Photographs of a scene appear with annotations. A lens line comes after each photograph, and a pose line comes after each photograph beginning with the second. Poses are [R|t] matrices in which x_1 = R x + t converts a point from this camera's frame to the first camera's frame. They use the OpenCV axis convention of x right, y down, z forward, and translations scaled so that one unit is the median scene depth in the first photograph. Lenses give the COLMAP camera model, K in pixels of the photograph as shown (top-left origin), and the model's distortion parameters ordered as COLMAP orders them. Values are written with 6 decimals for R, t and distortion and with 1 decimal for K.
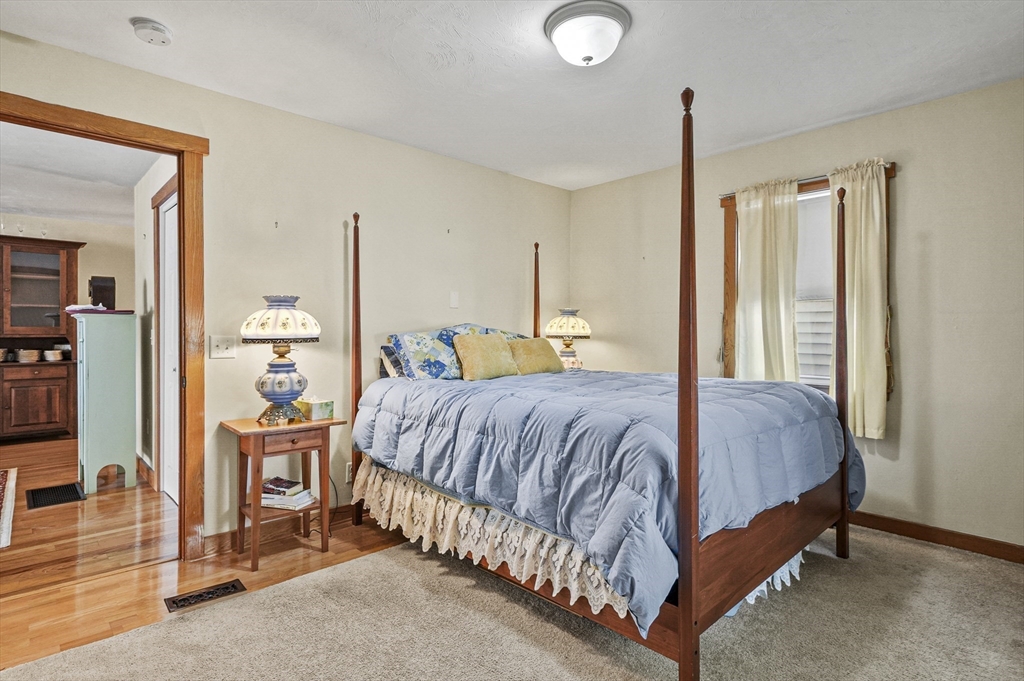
lens RADIAL K [[526.5, 0, 512.0], [0, 526.5, 330.1], [0, 0, 1]] dist [0.023573, 0.000209]
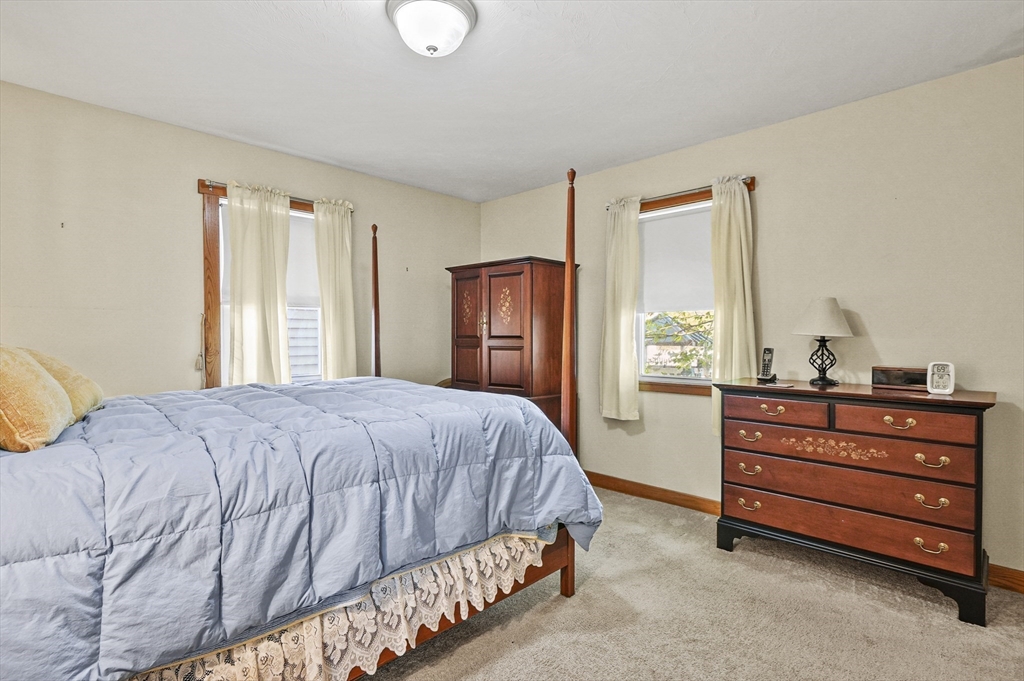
lens RADIAL K [[497.6, 0, 510.1], [0, 497.6, 330.9], [0, 0, 1]] dist [0.000905, -0.001116]
pose [[-0.021430, 0.001050, 0.999770, -0.628171], [0.003050, 0.999995, -0.000985, -0.003549], [-0.999766, 0.003029, -0.021433, 0.722093]]
